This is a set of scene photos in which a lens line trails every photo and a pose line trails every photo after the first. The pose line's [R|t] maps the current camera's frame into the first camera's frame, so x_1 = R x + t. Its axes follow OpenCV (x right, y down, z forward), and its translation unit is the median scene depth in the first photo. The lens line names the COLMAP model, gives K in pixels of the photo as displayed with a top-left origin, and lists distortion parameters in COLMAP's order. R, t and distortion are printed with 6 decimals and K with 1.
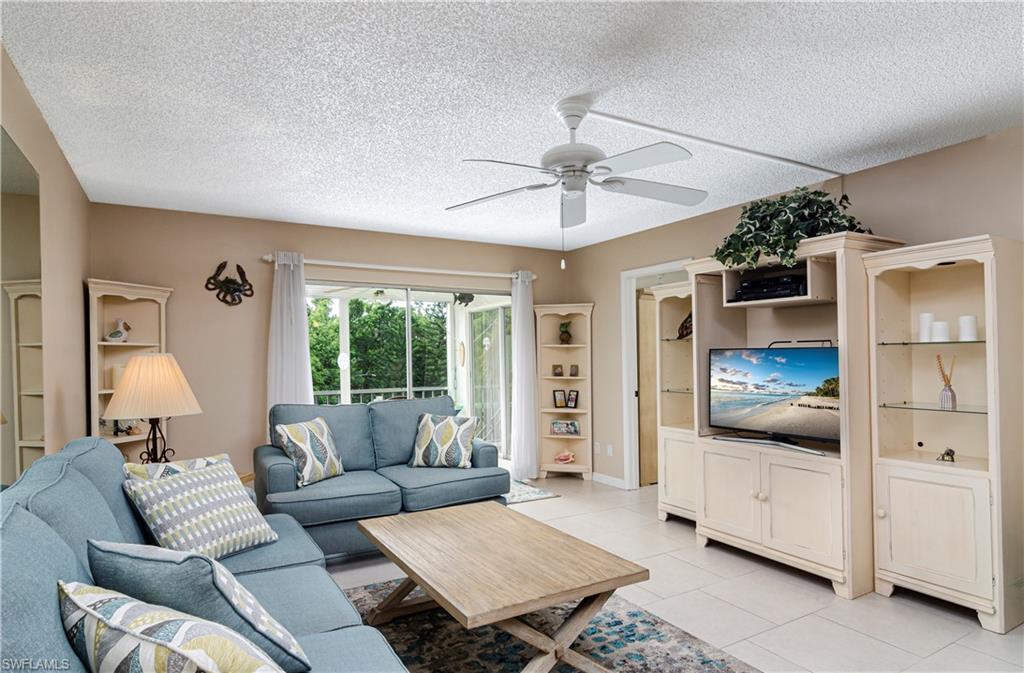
lens RADIAL K [[576.5, 0, 525.3], [0, 576.5, 358.6], [0, 0, 1]] dist [-0.001660, -0.000178]
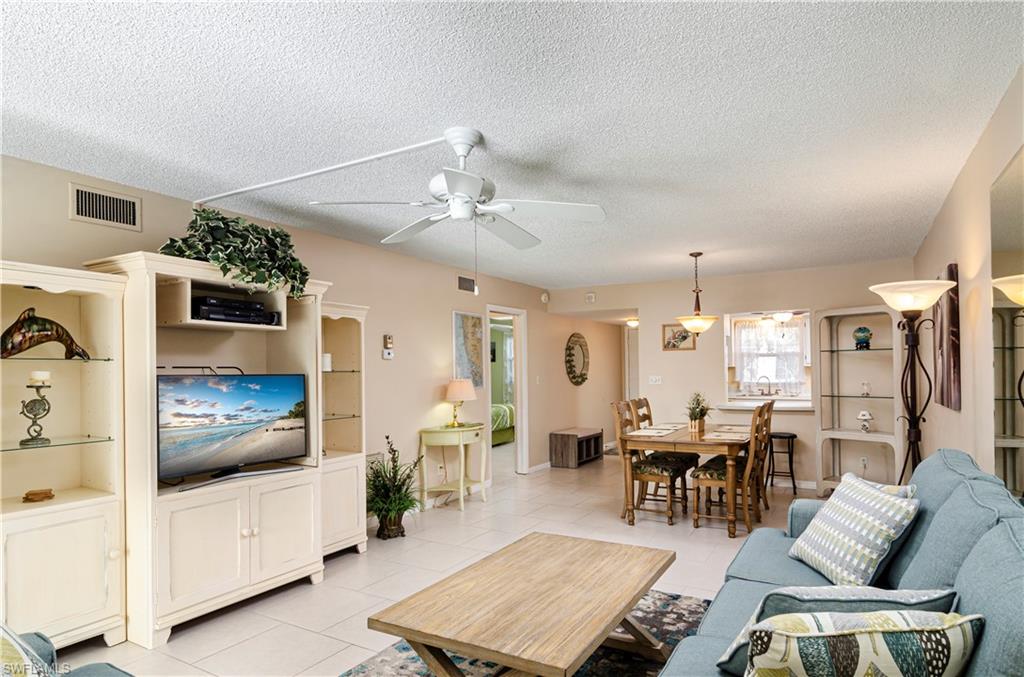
lens RADIAL K [[576.5, 0, 525.3], [0, 576.5, 360.6], [0, 0, 1]] dist [-0.001660, -0.000178]
pose [[-0.494315, 0.031022, 0.868729, -0.627058], [0.015419, 0.999519, -0.026918, -0.008759], [-0.869146, 0.000089, -0.494556, 1.062284]]
